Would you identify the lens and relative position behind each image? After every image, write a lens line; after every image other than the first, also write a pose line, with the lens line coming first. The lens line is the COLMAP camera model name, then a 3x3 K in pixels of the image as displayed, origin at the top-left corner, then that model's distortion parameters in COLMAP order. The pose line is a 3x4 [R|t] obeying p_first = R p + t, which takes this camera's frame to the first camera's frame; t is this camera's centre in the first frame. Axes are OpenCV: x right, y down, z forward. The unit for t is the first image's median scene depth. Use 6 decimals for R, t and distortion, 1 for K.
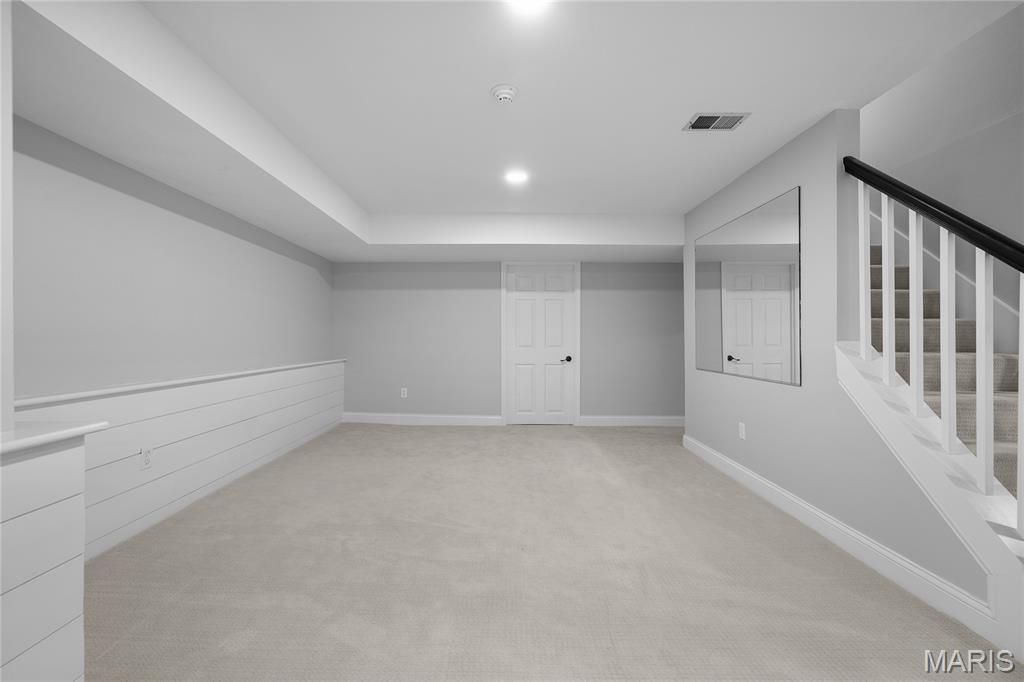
lens RADIAL K [[403.2, 0, 512.0], [0, 403.2, 339.5], [0, 0, 1]] dist [-0.000634, 0.000153]
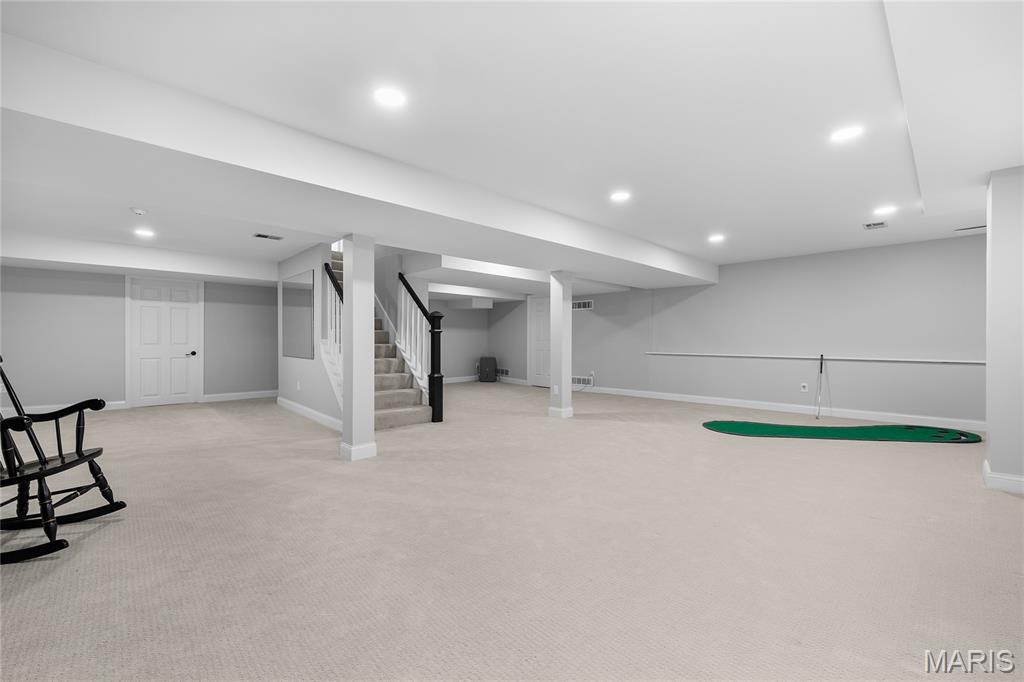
lens RADIAL K [[403.2, 0, 489.5], [0, 403.2, 338.1], [0, 0, 1]] dist [-0.000634, 0.000153]
pose [[0.740423, 0.000570, 0.672141, -0.030643], [0.001226, 0.999997, -0.002199, 0.002205], [-0.672140, 0.002452, 0.740420, -0.652974]]
